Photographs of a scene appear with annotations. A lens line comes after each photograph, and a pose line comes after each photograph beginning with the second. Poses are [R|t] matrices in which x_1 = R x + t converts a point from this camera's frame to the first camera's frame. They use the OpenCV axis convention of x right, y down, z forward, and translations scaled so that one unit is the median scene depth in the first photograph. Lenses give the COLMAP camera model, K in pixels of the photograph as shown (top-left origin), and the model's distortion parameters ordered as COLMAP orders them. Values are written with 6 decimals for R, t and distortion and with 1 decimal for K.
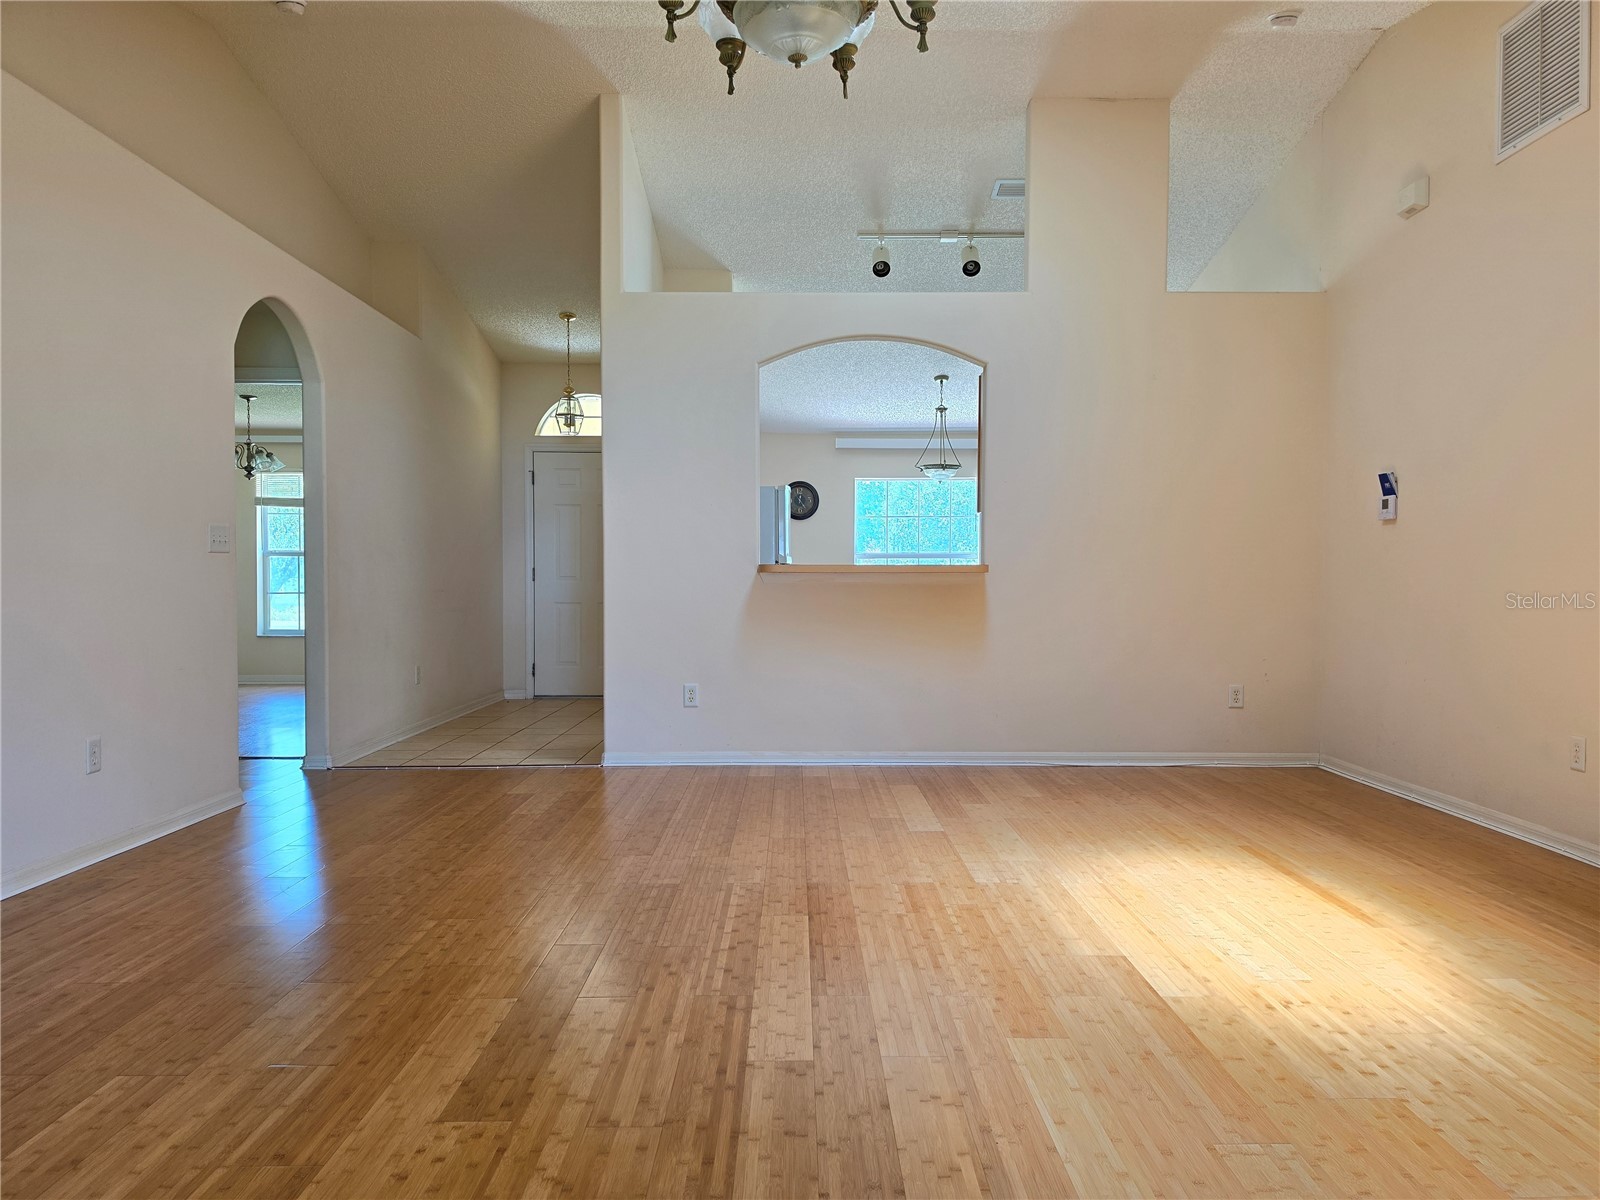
lens RADIAL K [[1093.8, 0, 798.9], [0, 1093.8, 605.8], [0, 0, 1]] dist [0.098211, -0.134494]
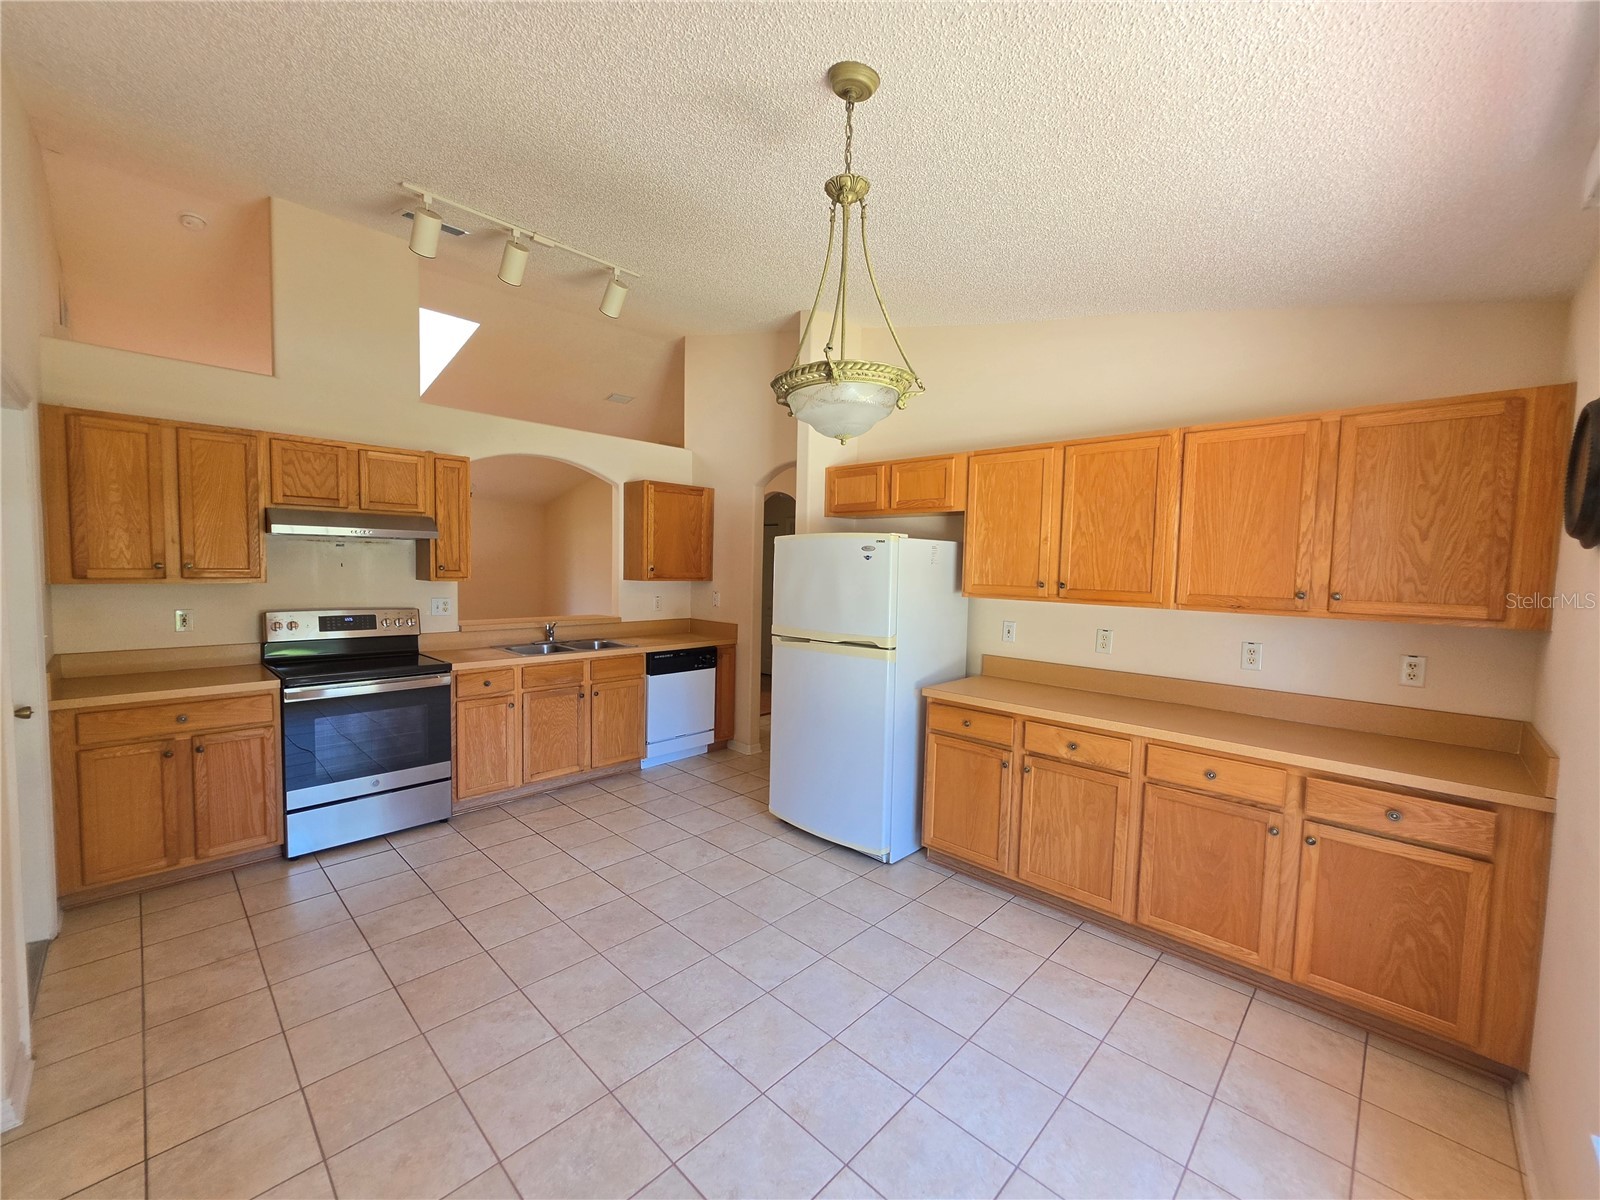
lens RADIAL K [[647.5, 0, 795.0], [0, 647.5, 602.7], [0, 0, 1]] dist [-0.003952, 0.001357]
pose [[-0.697914, 0.027590, -0.715650, 0.757339], [-0.035886, 0.996655, 0.073419, -0.229098], [0.715282, 0.076922, -0.694590, 3.170212]]
